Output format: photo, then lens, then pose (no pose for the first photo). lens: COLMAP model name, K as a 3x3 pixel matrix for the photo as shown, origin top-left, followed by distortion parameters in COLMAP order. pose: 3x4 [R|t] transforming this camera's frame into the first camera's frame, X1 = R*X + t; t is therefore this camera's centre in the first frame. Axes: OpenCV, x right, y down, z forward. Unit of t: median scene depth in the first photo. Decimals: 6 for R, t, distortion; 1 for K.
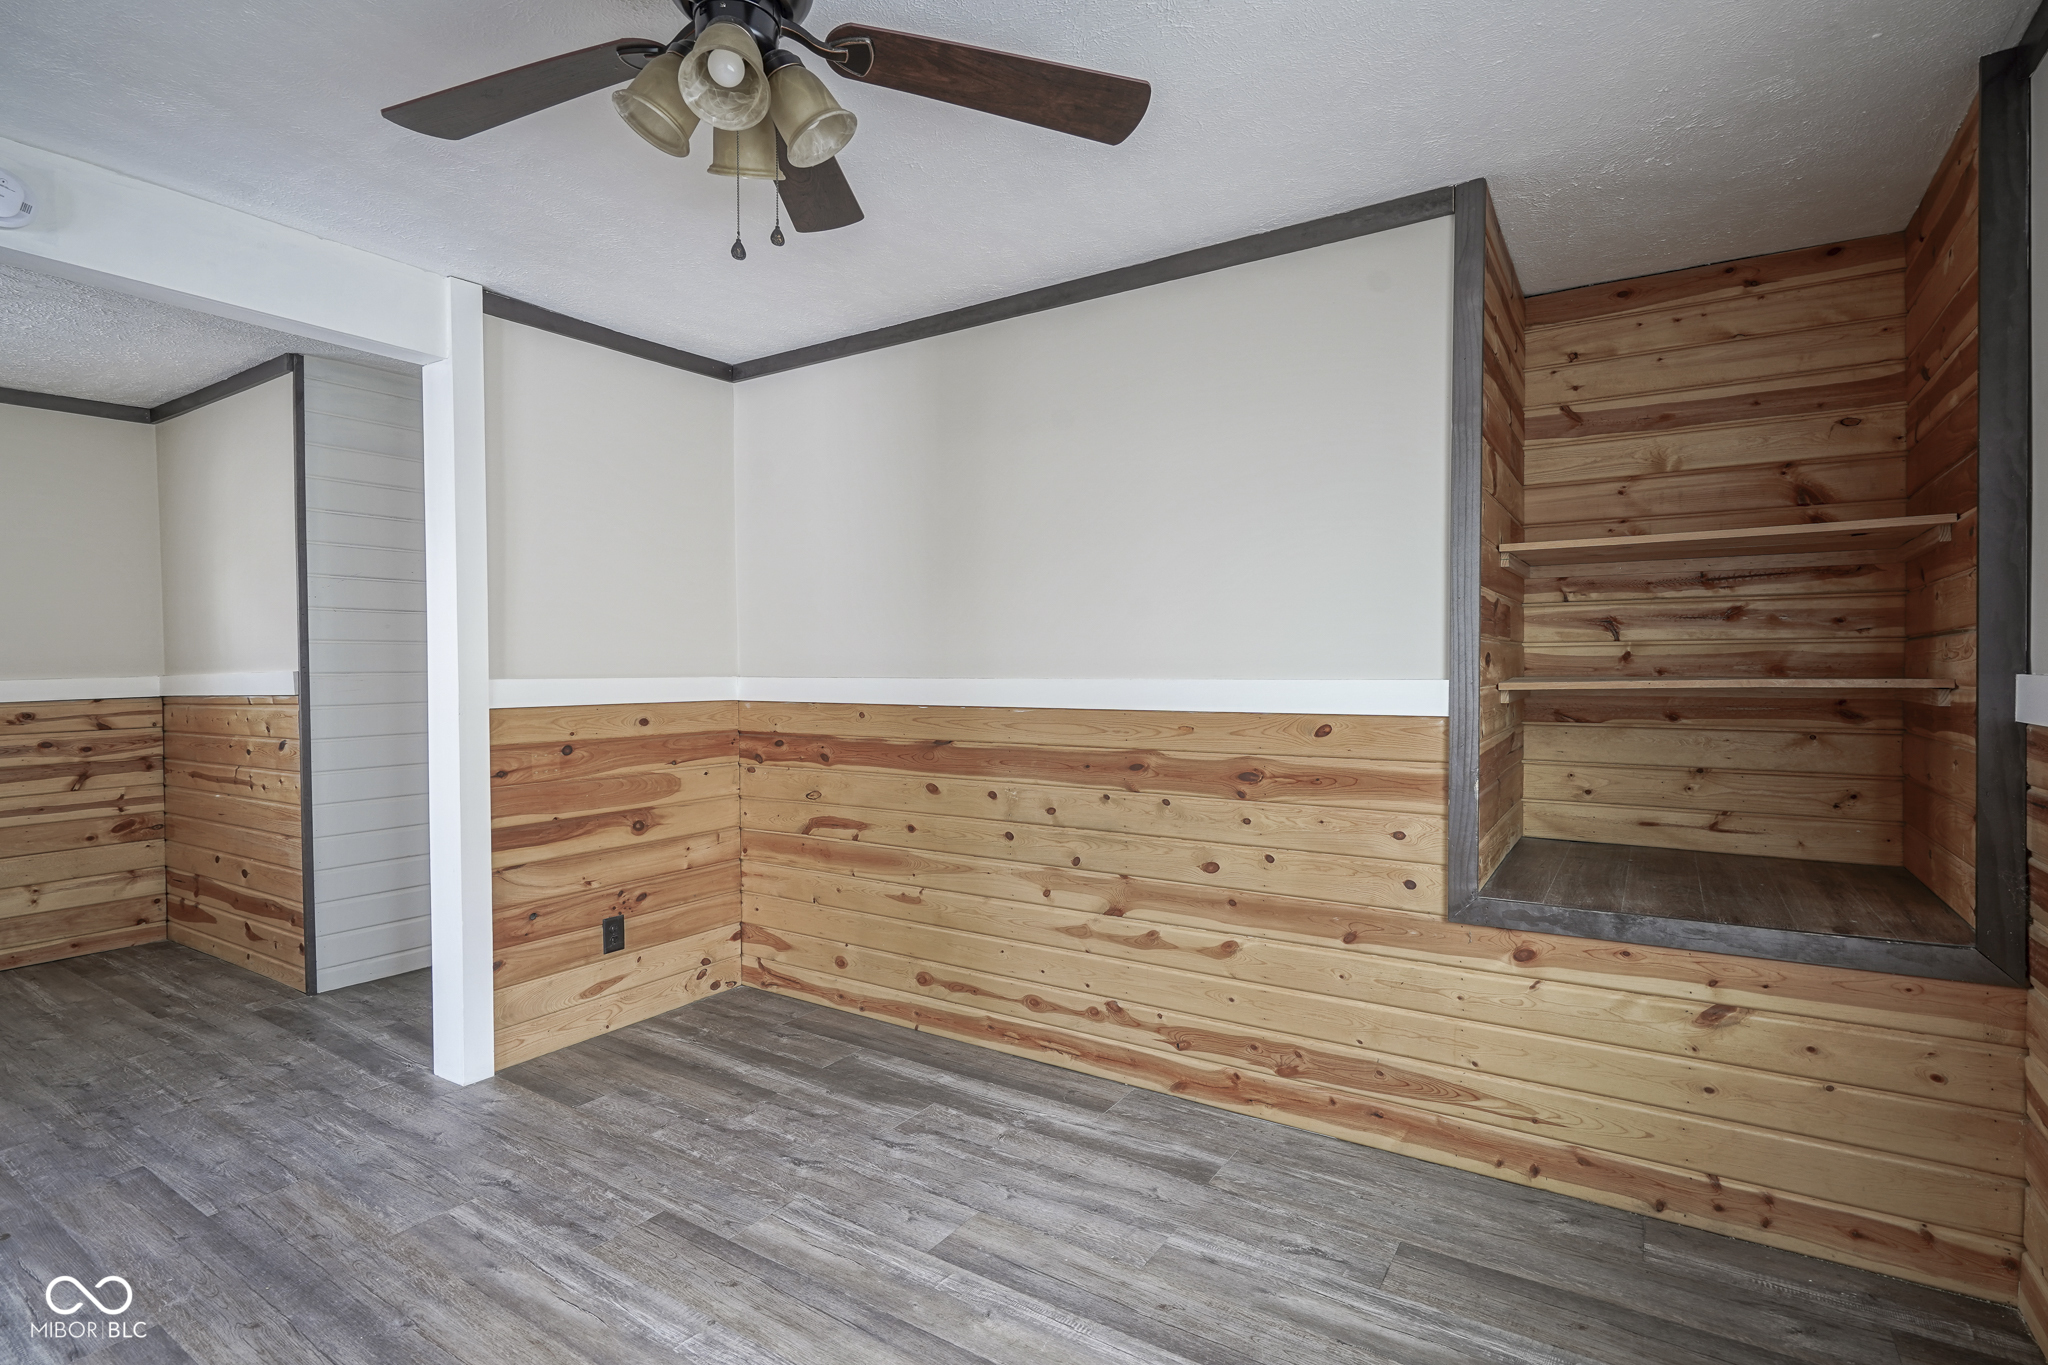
lens RADIAL K [[957.4, 0, 1042.3], [0, 957.4, 676.4], [0, 0, 1]] dist [-0.004448, 0.000186]
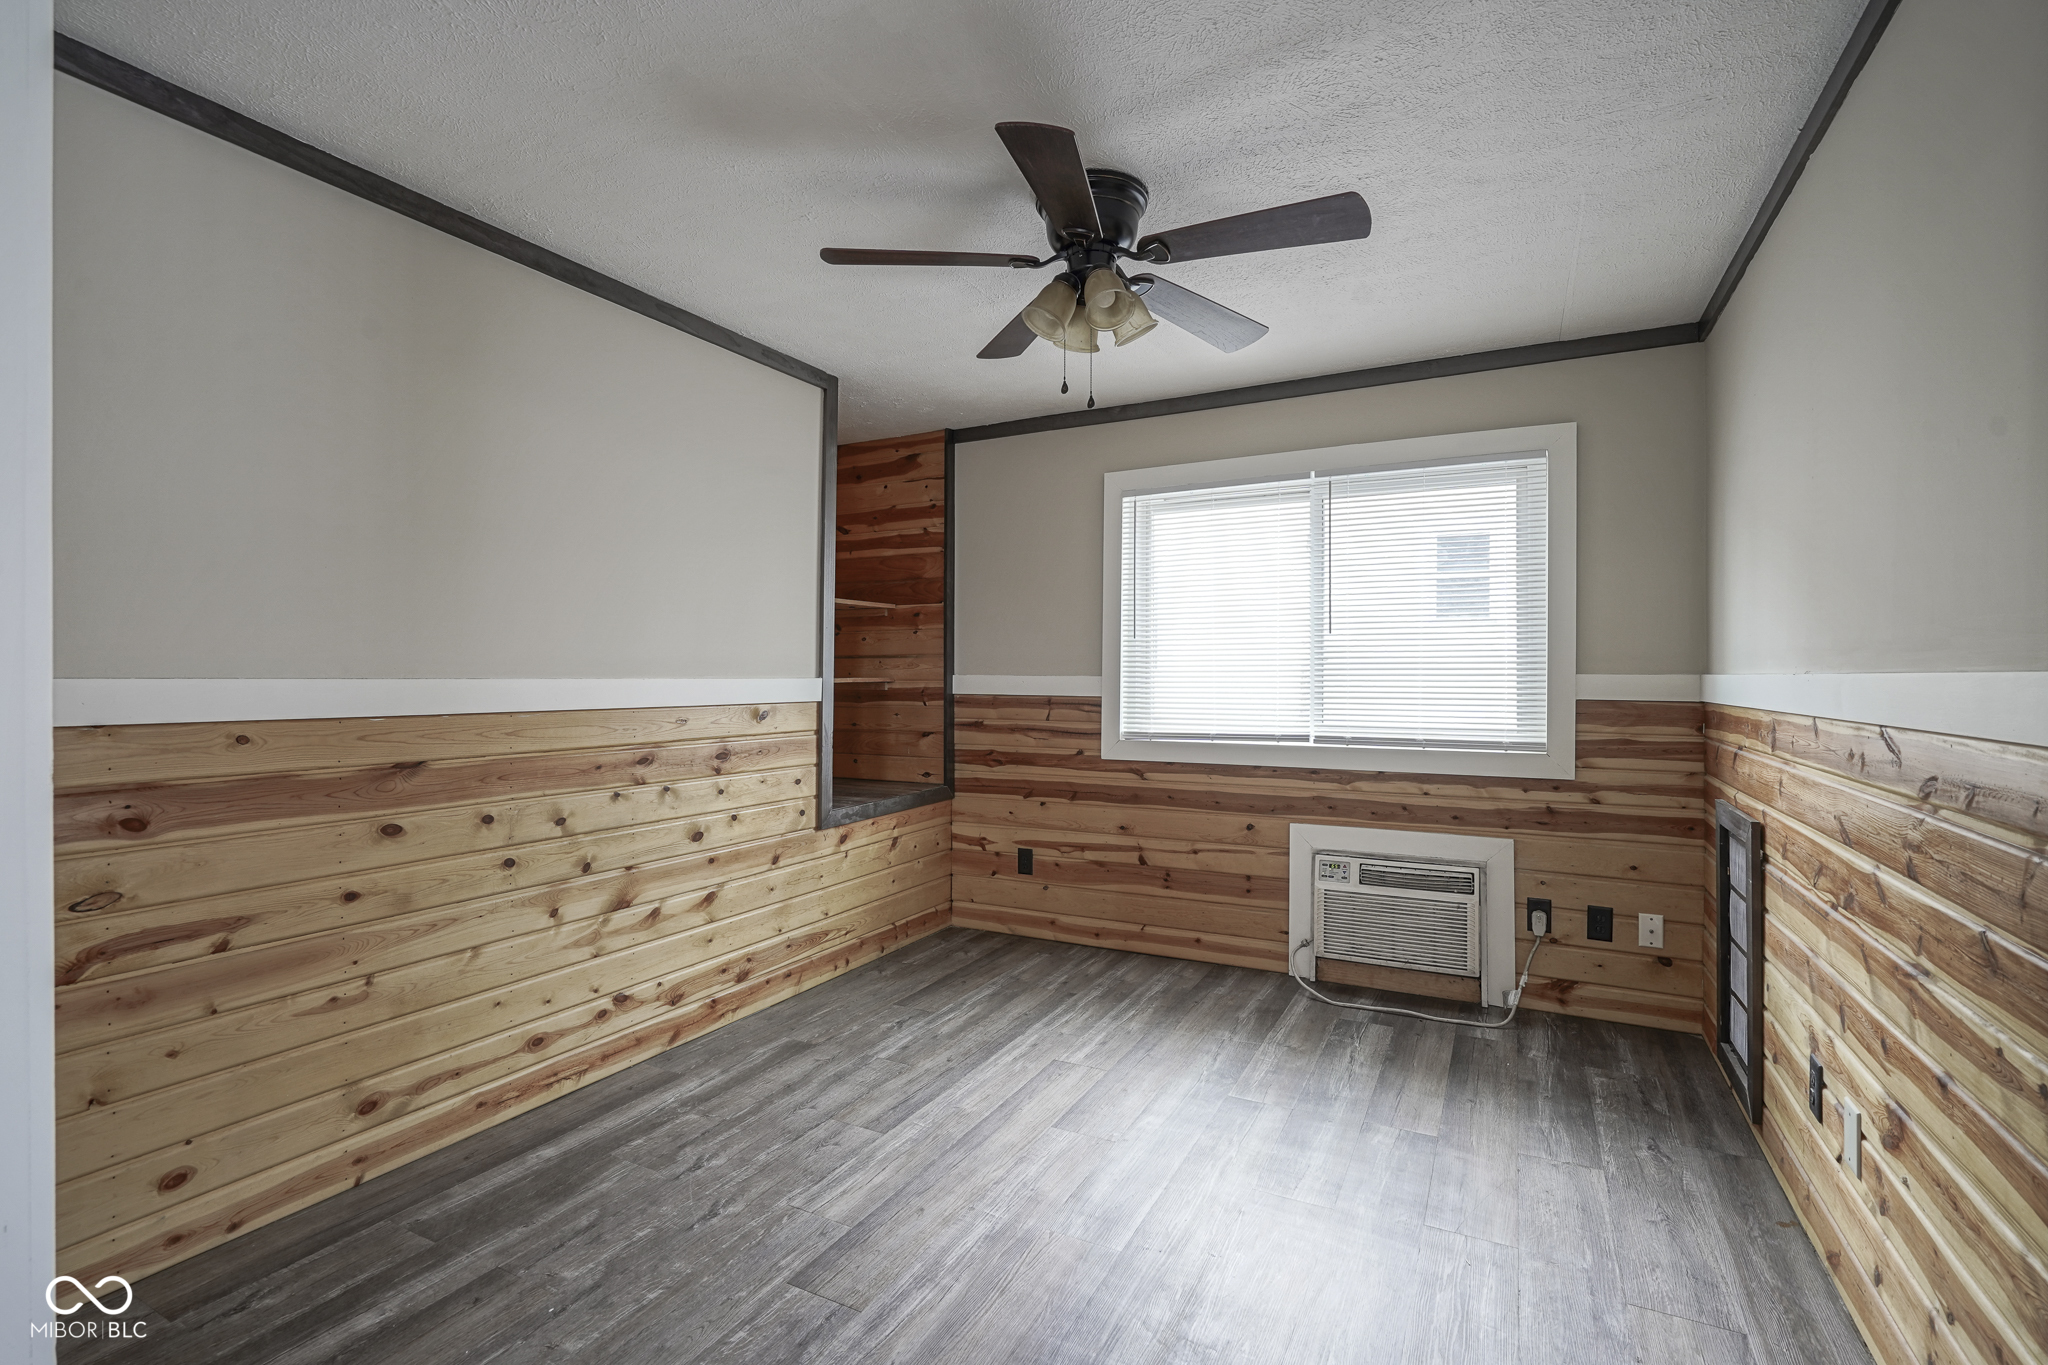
lens RADIAL K [[957.4, 0, 1041.0], [0, 957.4, 667.1], [0, 0, 1]] dist [-0.004448, 0.000186]
pose [[-0.096514, 0.010402, 0.995277, -1.088152], [0.003258, 0.999943, -0.010135, 0.002380], [-0.995326, 0.002265, -0.096543, 0.712732]]
